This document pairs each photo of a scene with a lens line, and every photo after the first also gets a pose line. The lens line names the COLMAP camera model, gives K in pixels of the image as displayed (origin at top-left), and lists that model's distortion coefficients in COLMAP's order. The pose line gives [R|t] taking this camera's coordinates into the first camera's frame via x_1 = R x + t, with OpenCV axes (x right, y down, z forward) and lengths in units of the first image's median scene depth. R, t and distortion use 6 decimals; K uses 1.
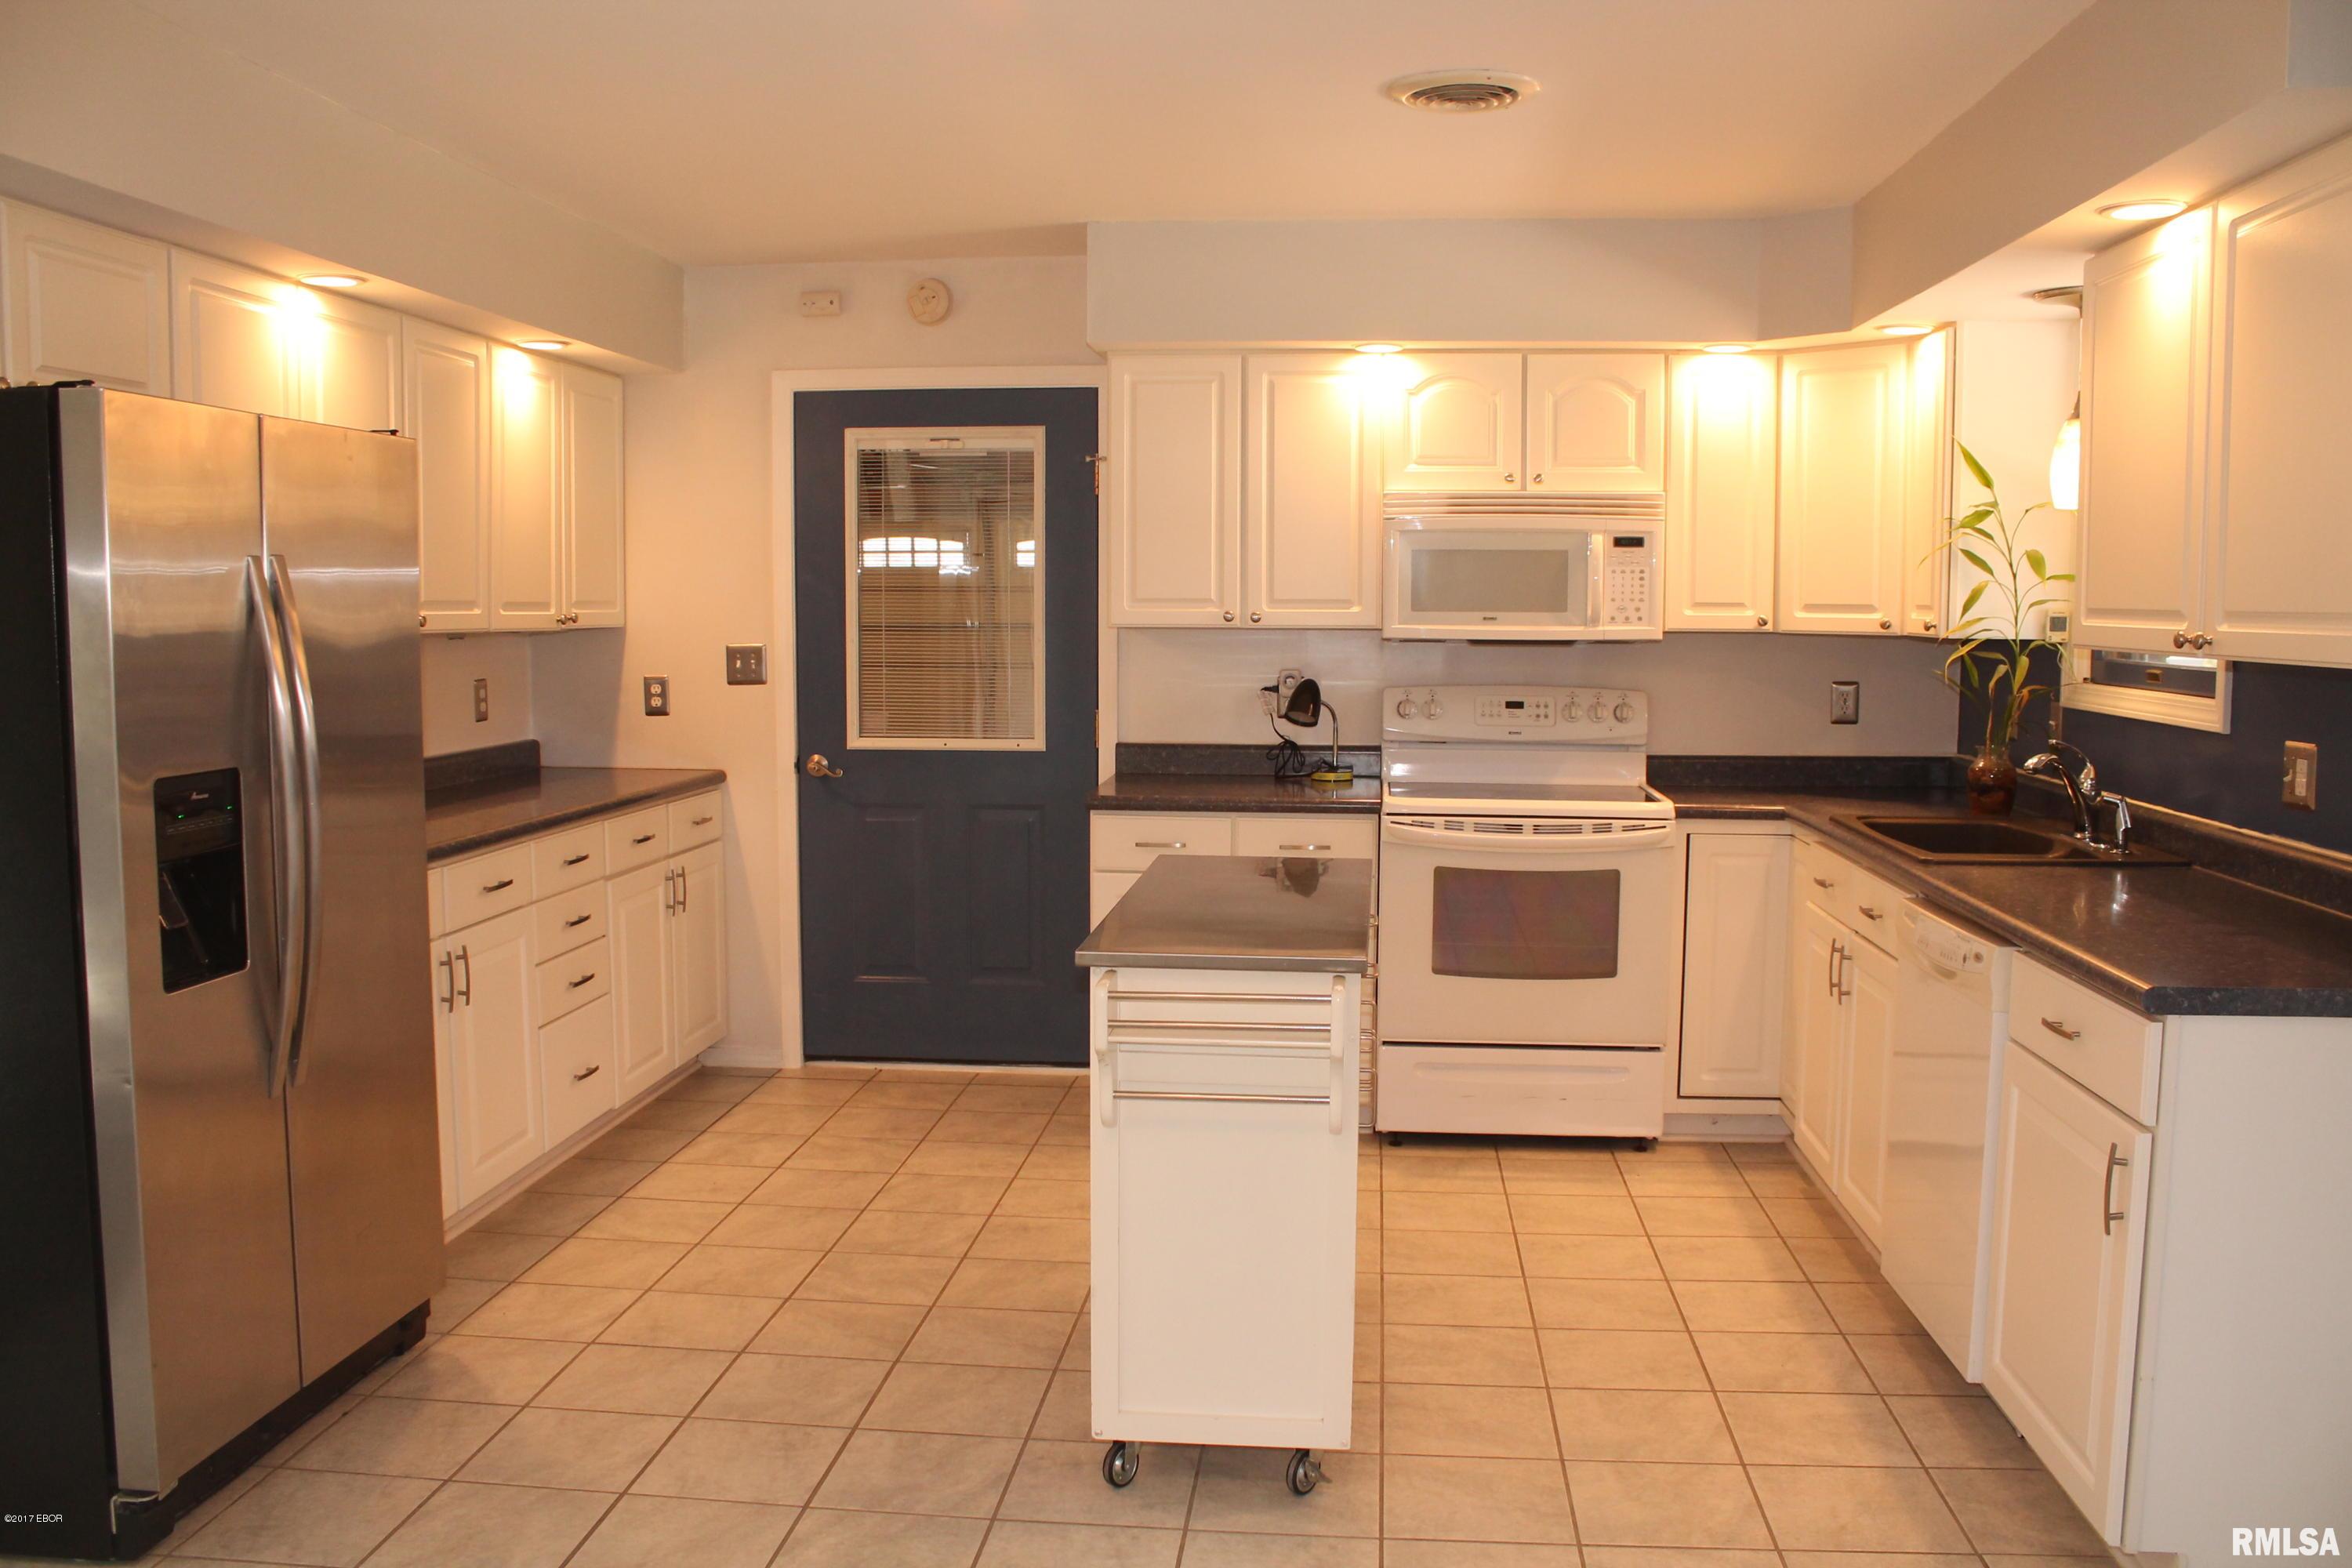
lens RADIAL K [[1963.9, 0, 1188.7], [0, 1963.9, 797.6], [0, 0, 1]] dist [-0.167869, 0.144275]
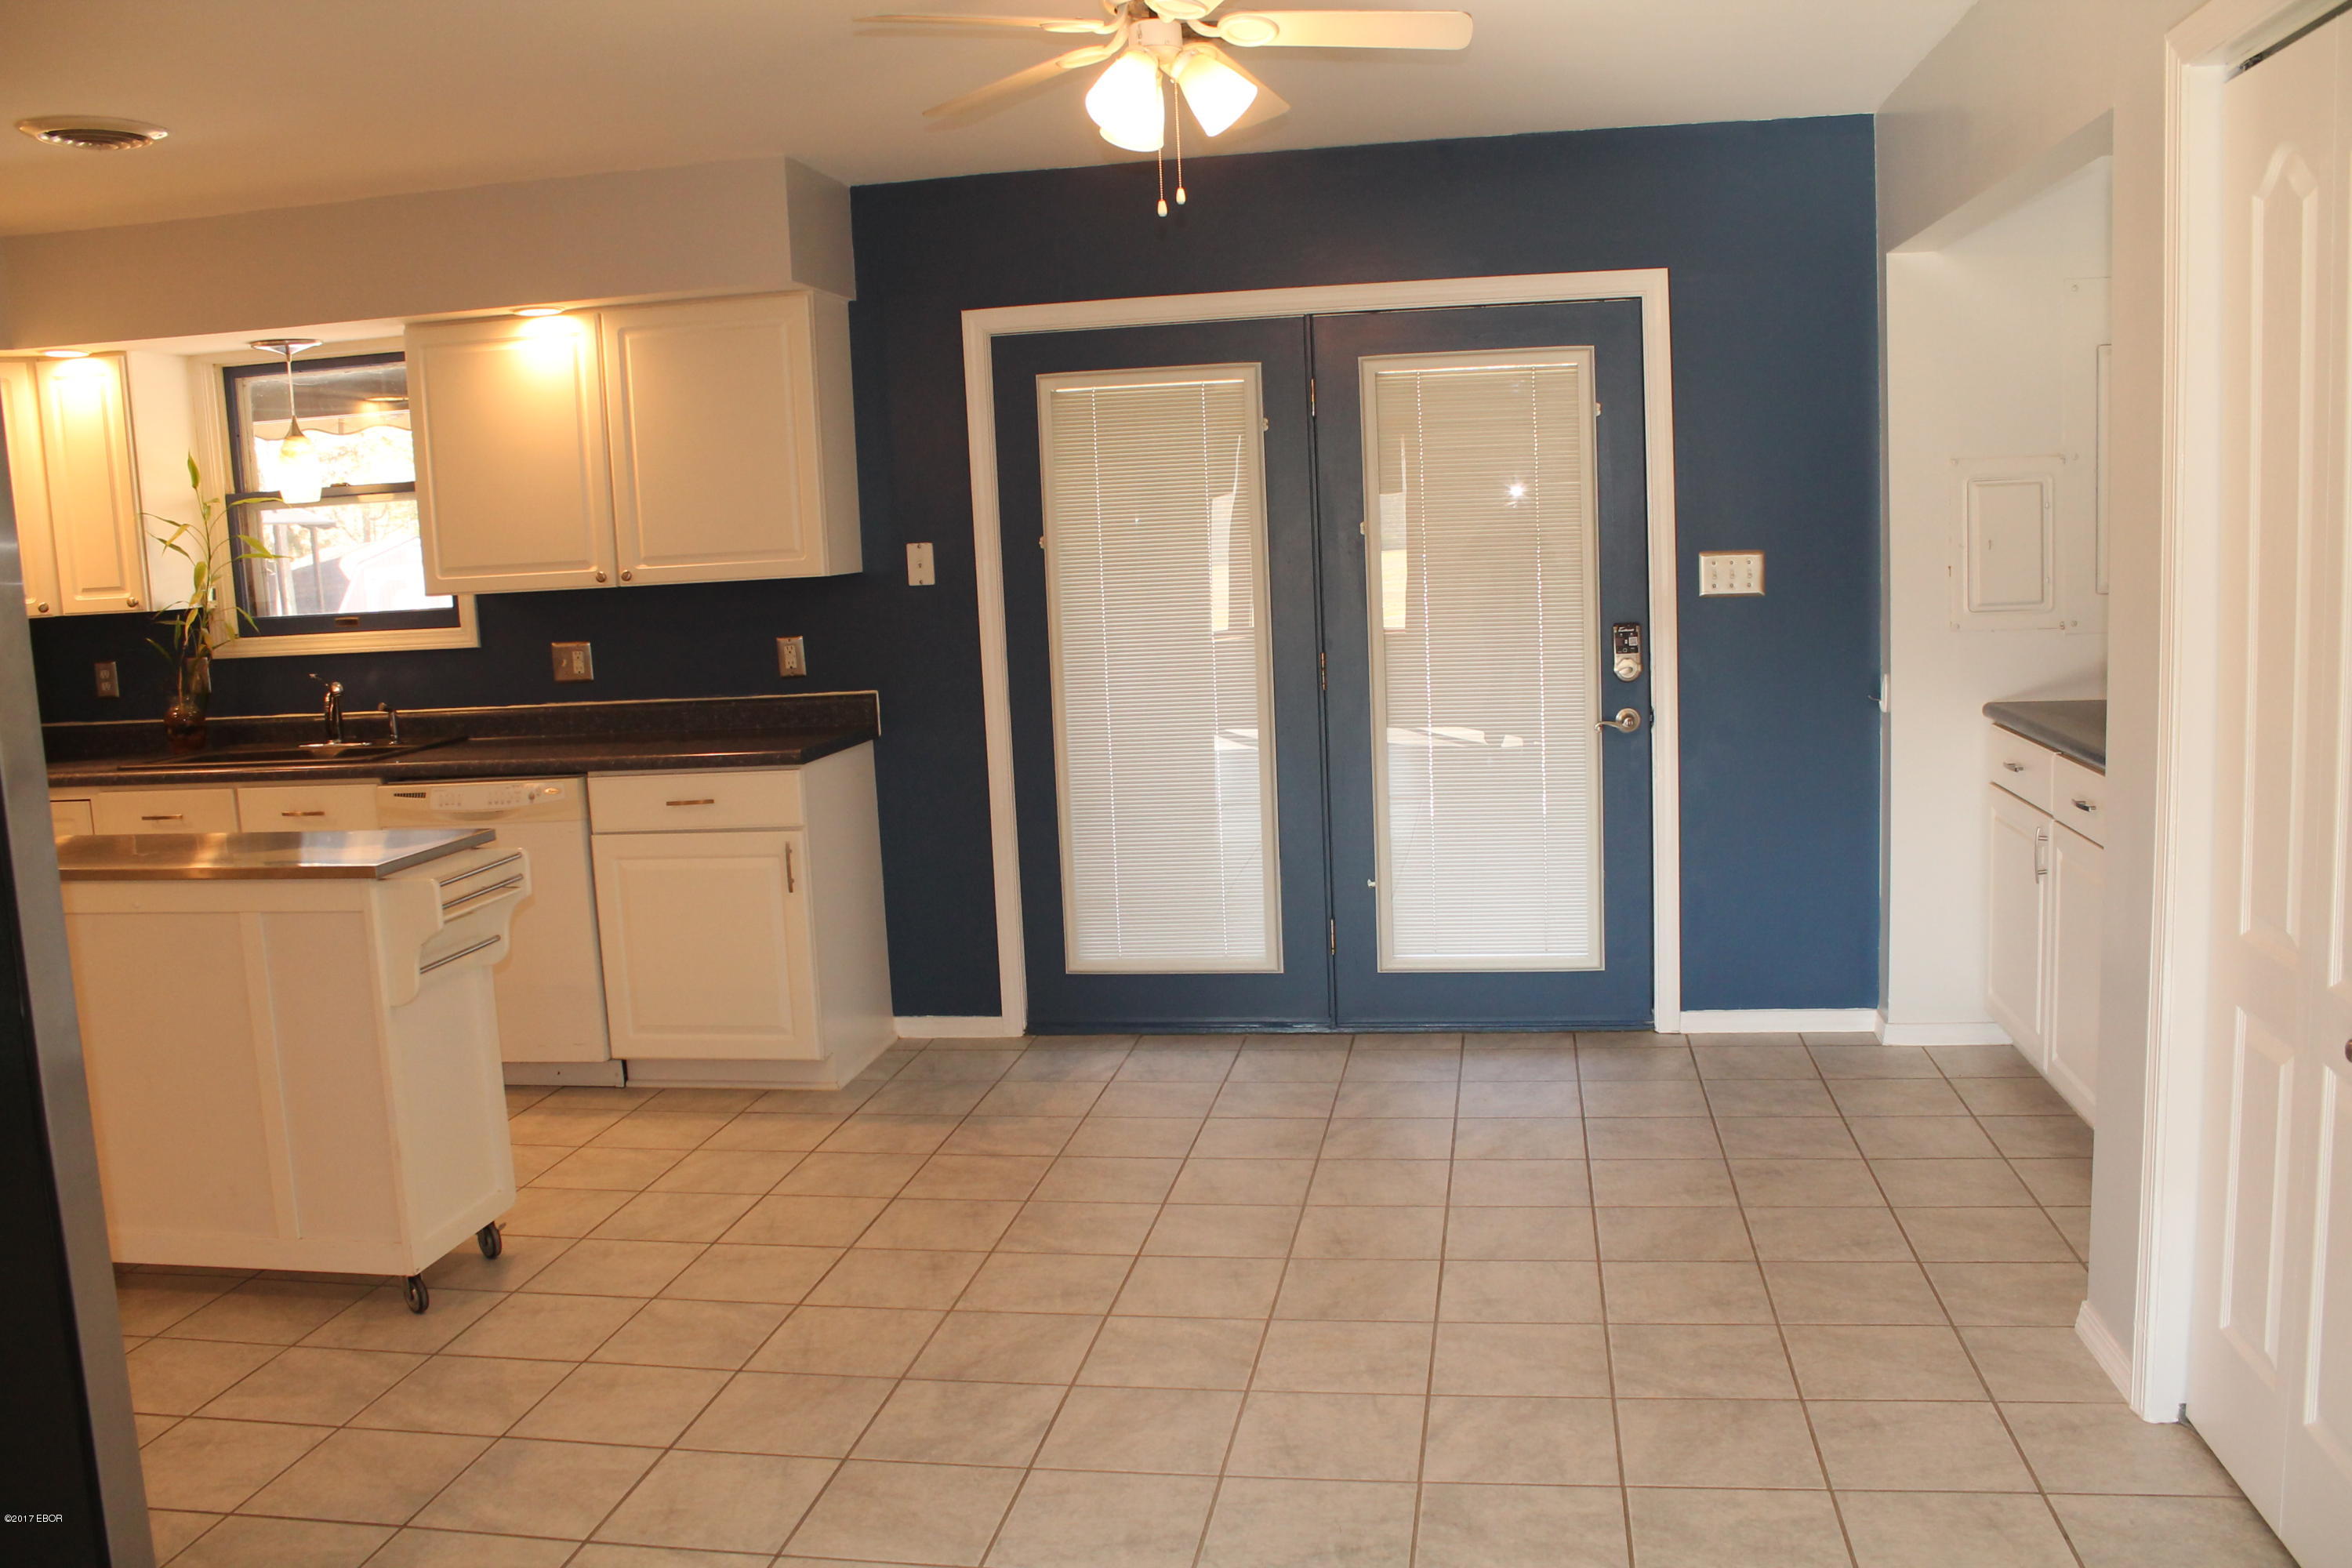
lens RADIAL K [[1963.9, 0, 1181.5], [0, 1963.9, 793.1], [0, 0, 1]] dist [-0.167869, 0.144275]
pose [[0.068700, -0.140604, 0.987679, -0.763280], [0.145952, 0.980783, 0.129470, -0.029485], [-0.986903, 0.135259, 0.087902, 0.259855]]
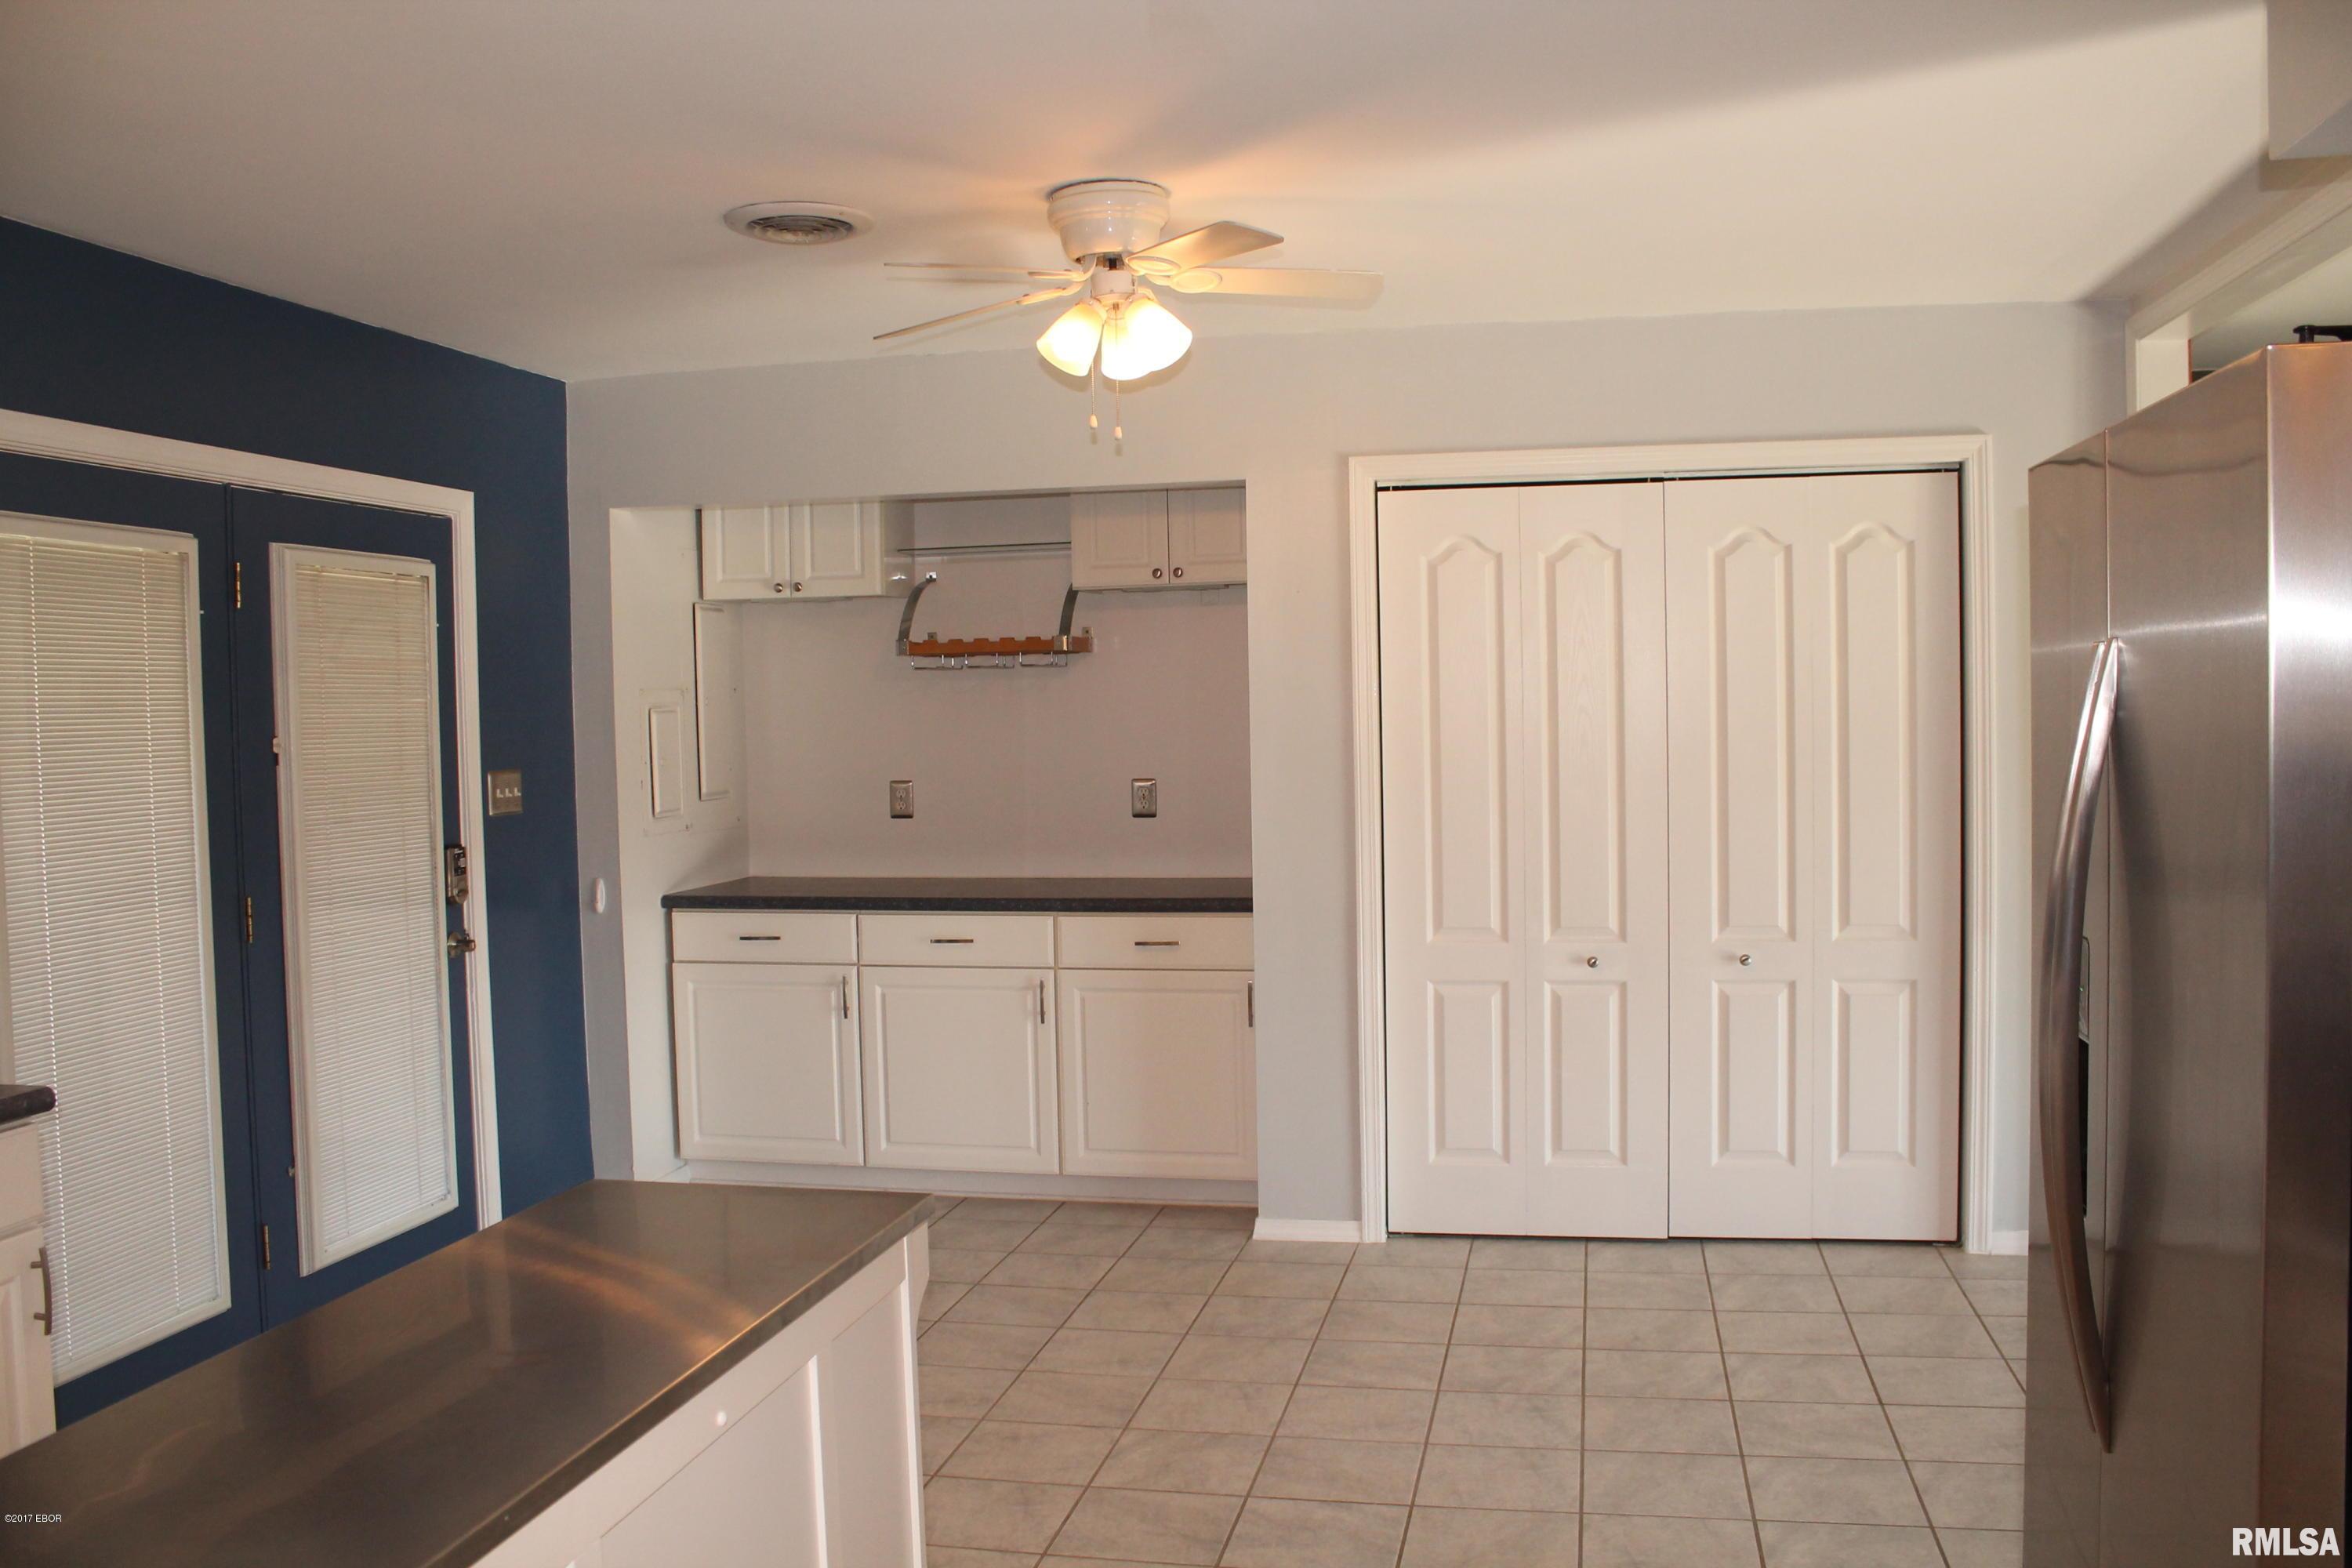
lens RADIAL K [[1963.9, 0, 1188.6], [0, 1963.9, 790.8], [0, 0, 1]] dist [-0.167869, 0.144275]
pose [[-0.993947, 0.015612, 0.108749, -0.145656], [0.031438, 0.988877, 0.145372, -0.118099], [-0.105270, 0.147911, -0.983382, 1.117391]]
